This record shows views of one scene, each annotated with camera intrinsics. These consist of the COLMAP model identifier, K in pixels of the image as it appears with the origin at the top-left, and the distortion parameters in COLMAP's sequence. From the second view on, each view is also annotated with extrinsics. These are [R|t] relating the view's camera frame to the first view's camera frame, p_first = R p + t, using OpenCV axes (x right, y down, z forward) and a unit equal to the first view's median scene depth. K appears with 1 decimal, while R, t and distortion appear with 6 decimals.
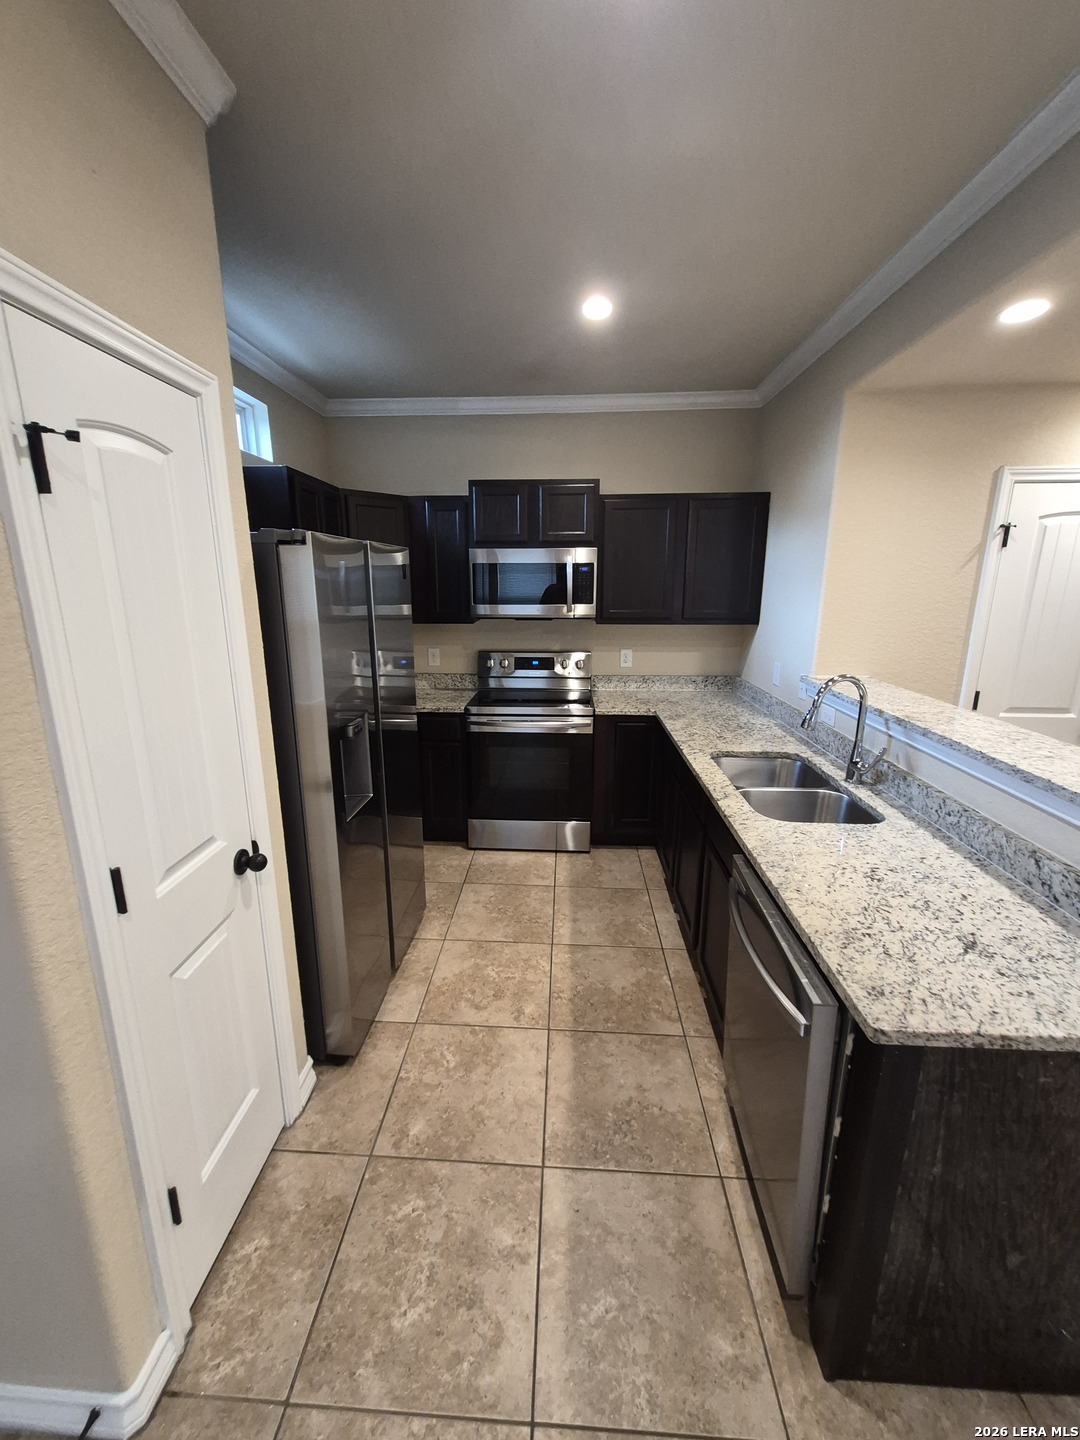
lens RADIAL K [[564.5, 0, 530.3], [0, 564.5, 707.2], [0, 0, 1]] dist [0.006712, -0.000214]
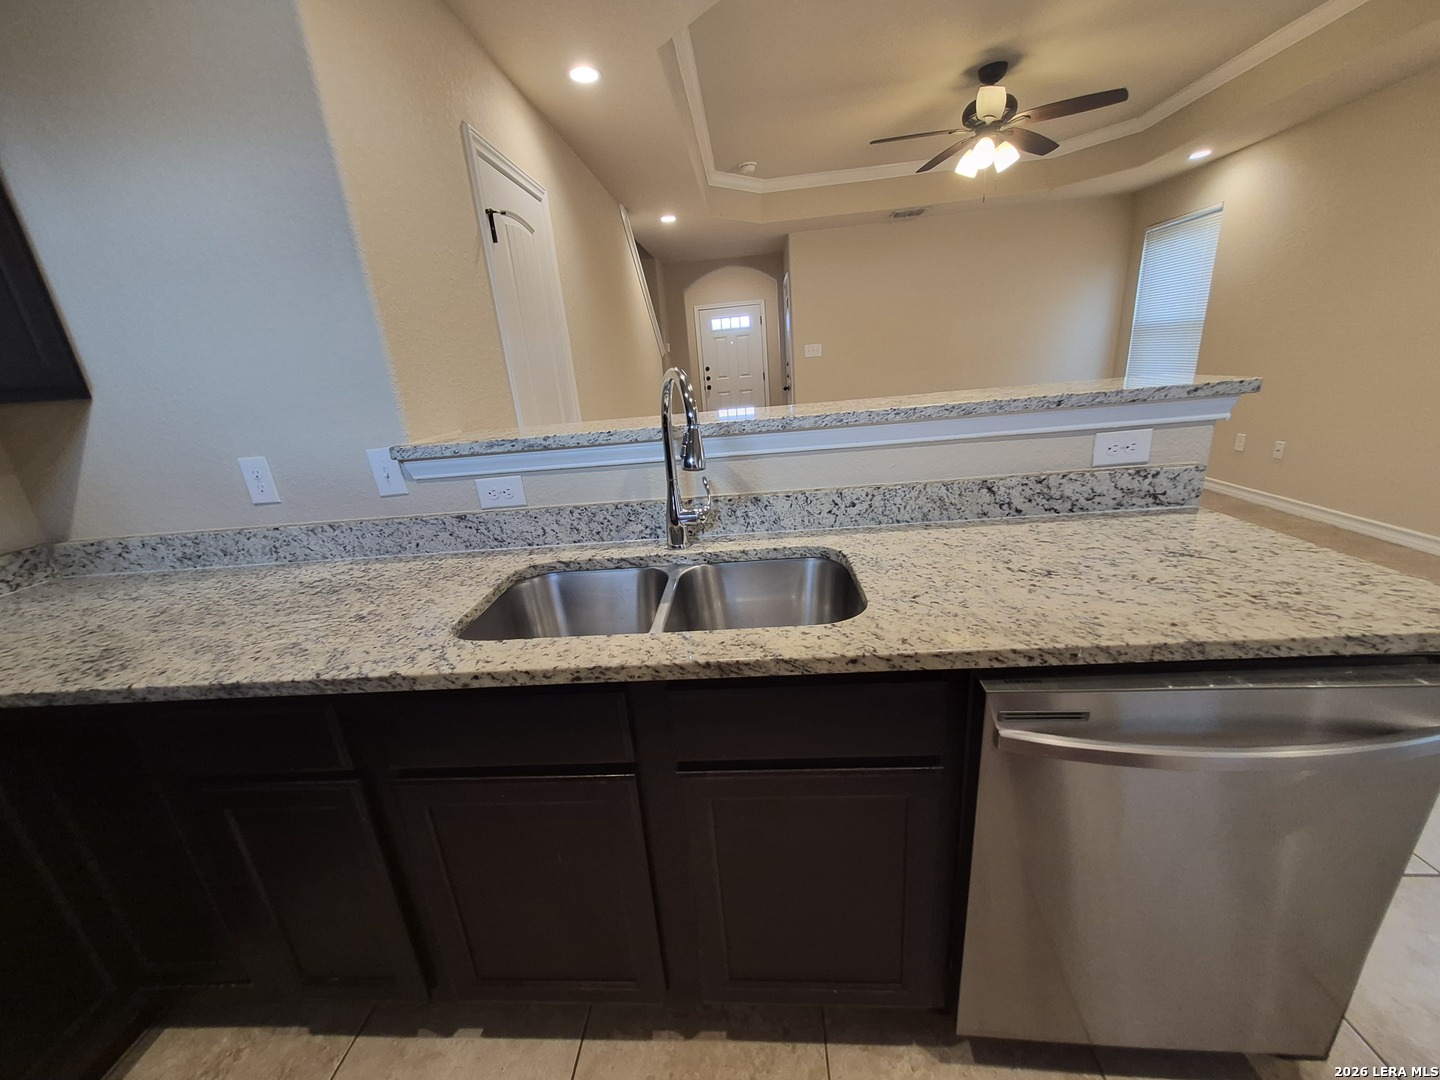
lens RADIAL K [[567.2, 0, 708.3], [0, 567.2, 546.1], [0, 0, 1]] dist [0.006257, 0.000544]
pose [[0.010911, -0.312178, 0.949961, -0.052405], [0.308842, 0.904621, 0.293731, -0.054458], [-0.951051, 0.290183, 0.106284, 1.007970]]
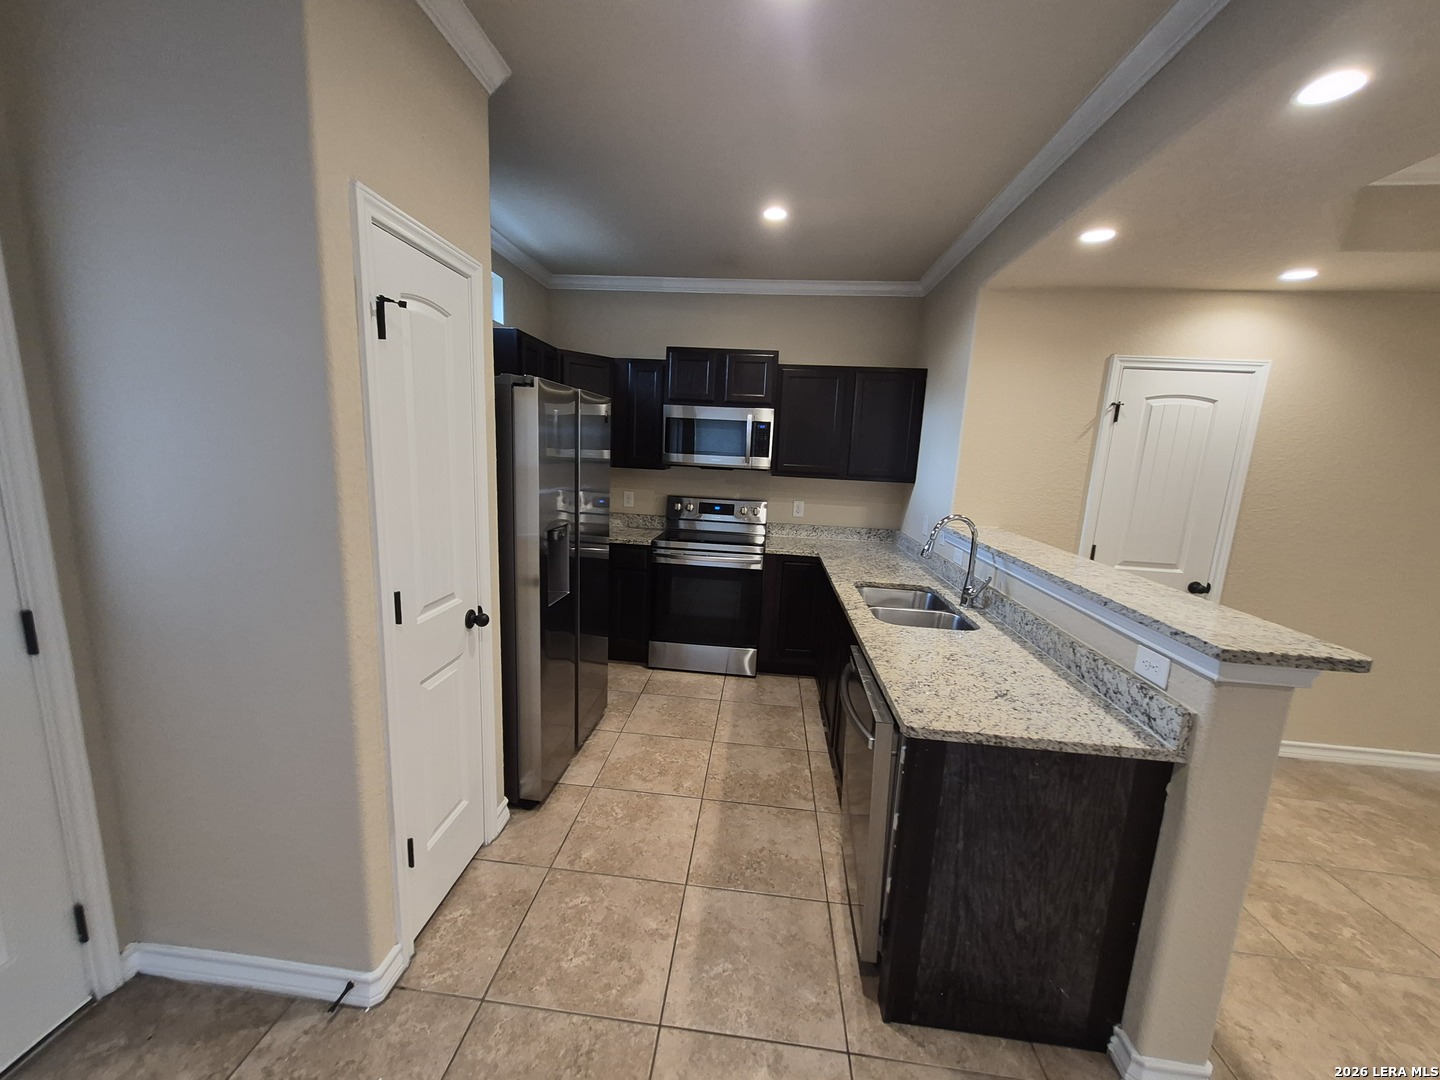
lens RADIAL K [[564.5, 0, 708.5], [0, 564.5, 548.2], [0, 0, 1]] dist [0.006712, -0.000214]
pose [[0.998096, 0.053661, -0.030422, 0.060861], [-0.055020, 0.997438, -0.045729, 0.106692], [0.027891, 0.047316, 0.998491, -0.247089]]
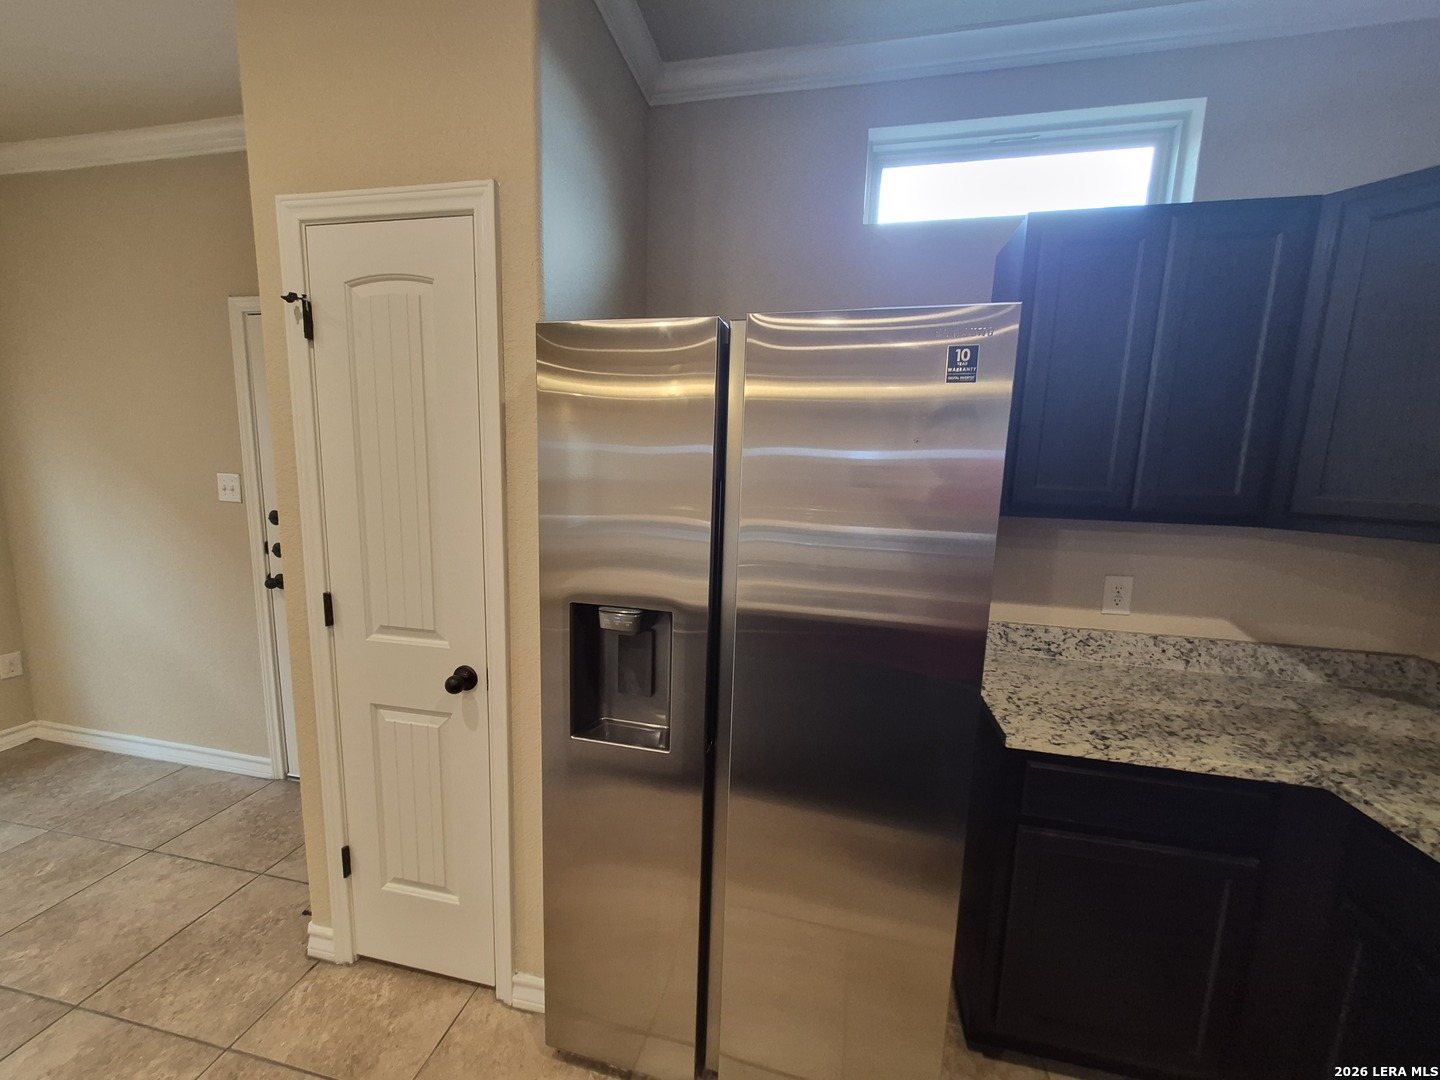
lens RADIAL K [[564.5, 0, 708.5], [0, 564.5, 548.2], [0, 0, 1]] dist [0.006712, -0.000214]
pose [[-0.157400, 0.141548, -0.977338, 0.286302], [-0.246784, 0.952636, 0.177715, -0.180229], [0.956202, 0.269163, -0.115014, 1.149908]]
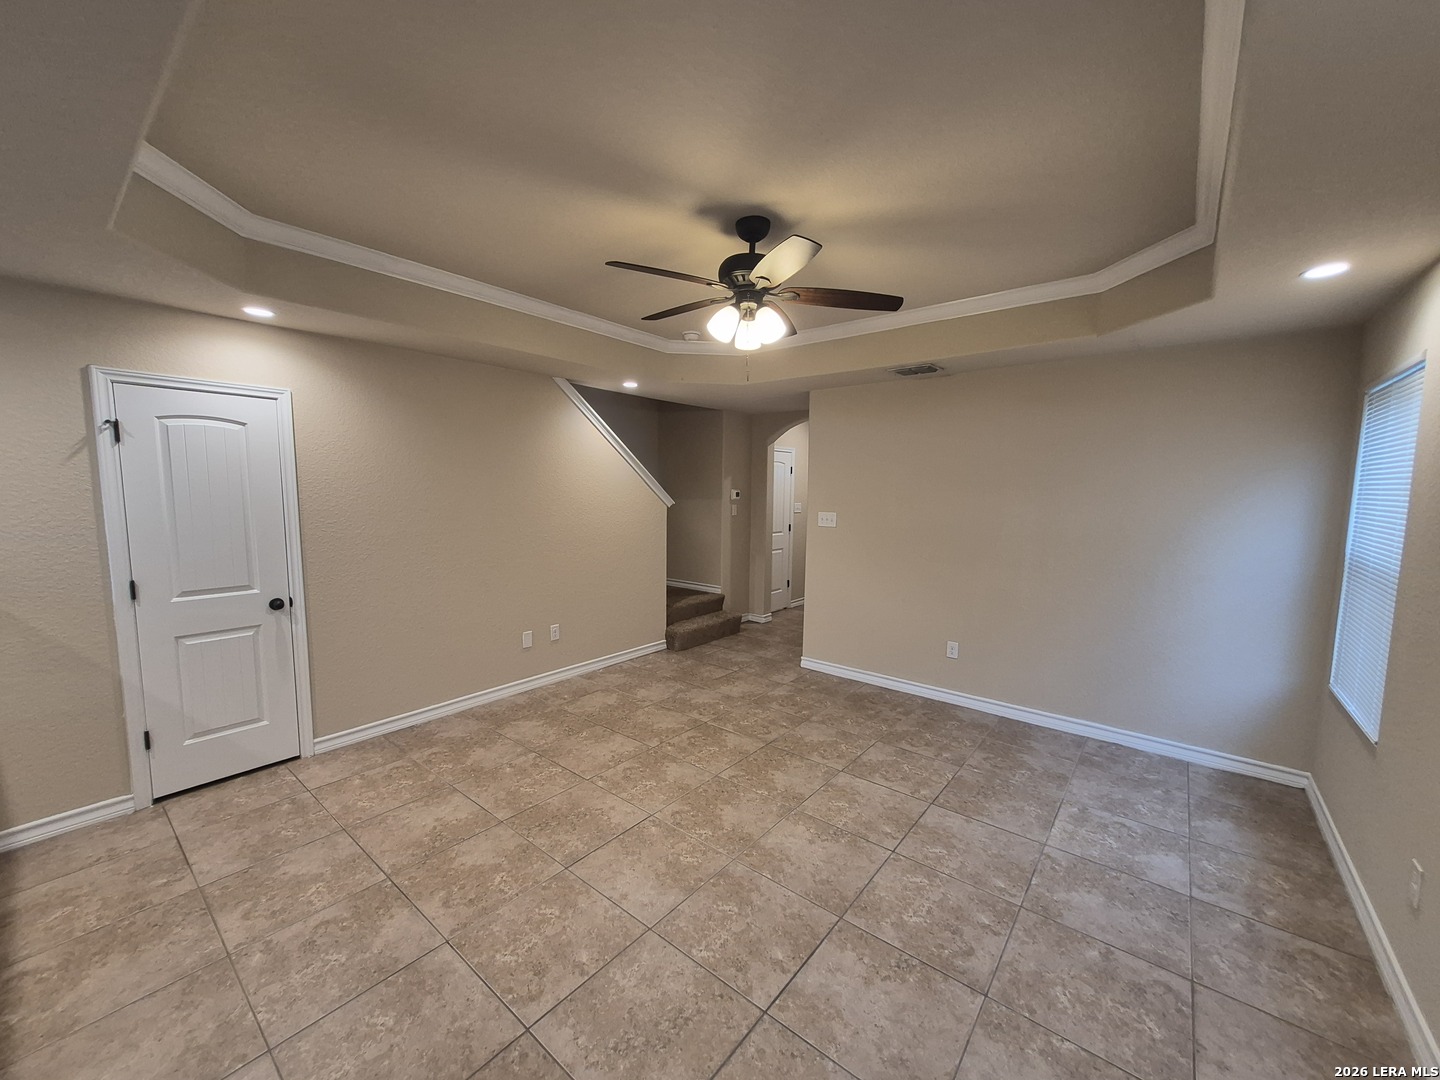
lens RADIAL K [[564.5, 0, 708.5], [0, 564.5, 548.2], [0, 0, 1]] dist [0.006712, -0.000214]
pose [[0.594264, -0.082856, 0.799991, 0.849451], [0.172443, 0.984673, -0.026114, 0.169680], [-0.785566, 0.153472, 0.599444, -0.607525]]
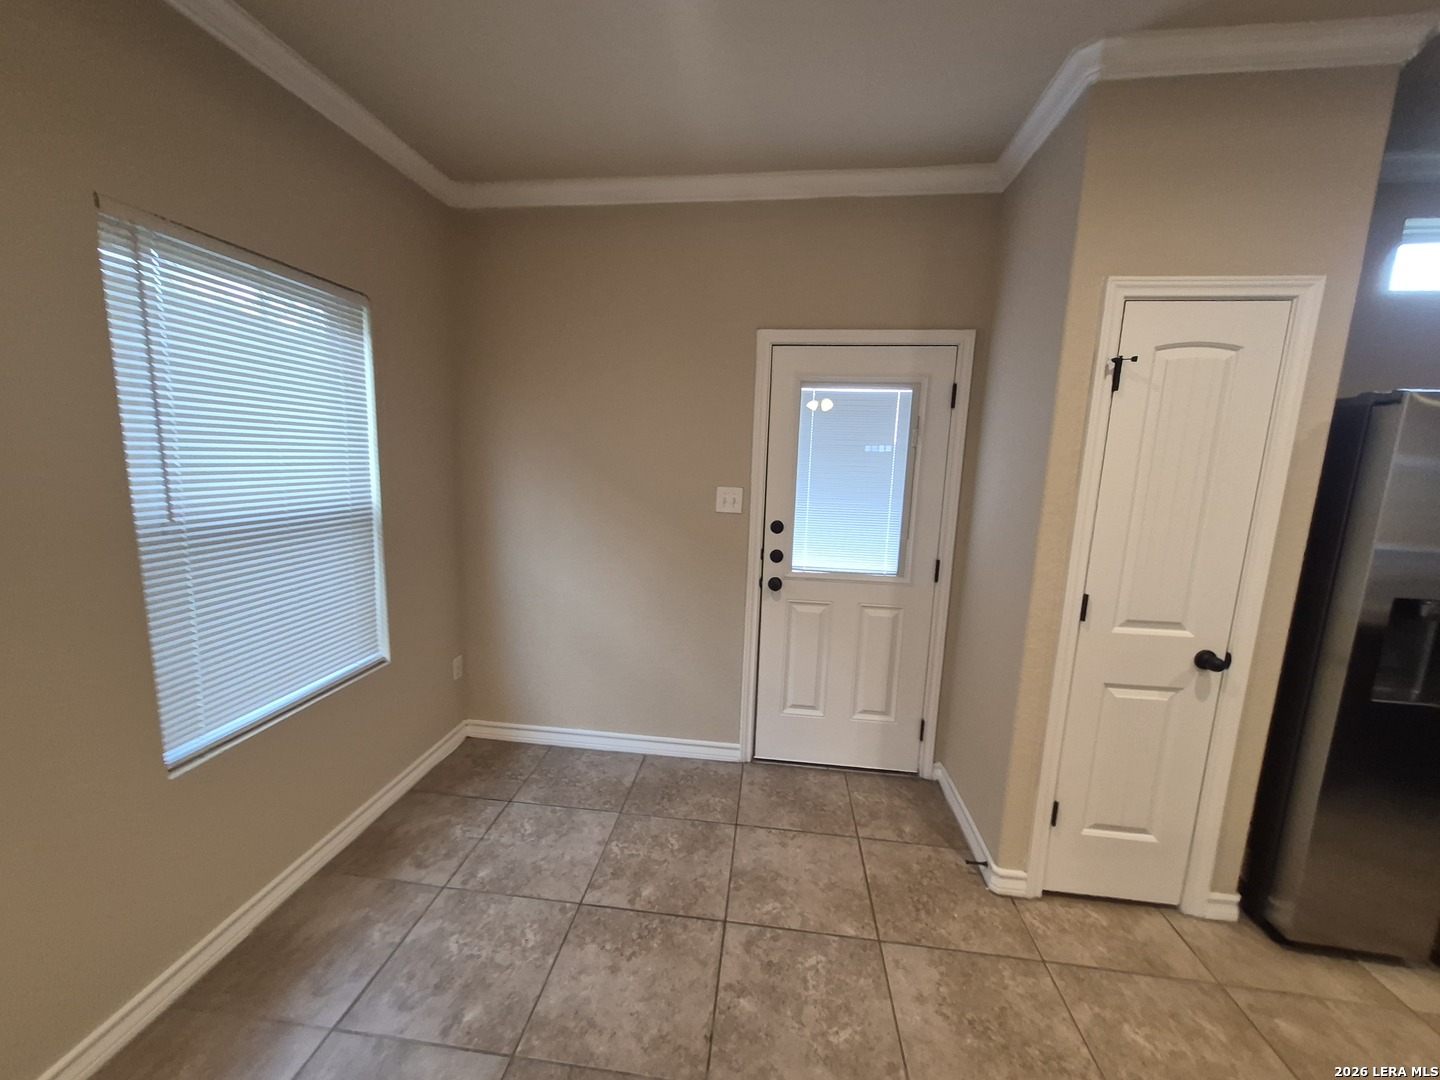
lens RADIAL K [[564.5, 0, 708.5], [0, 564.5, 548.2], [0, 0, 1]] dist [0.006712, -0.000214]
pose [[-0.066906, 0.158443, -0.985099, 0.602168], [-0.251463, 0.952763, 0.170321, 0.076659], [0.965552, 0.259111, -0.023903, -0.079763]]
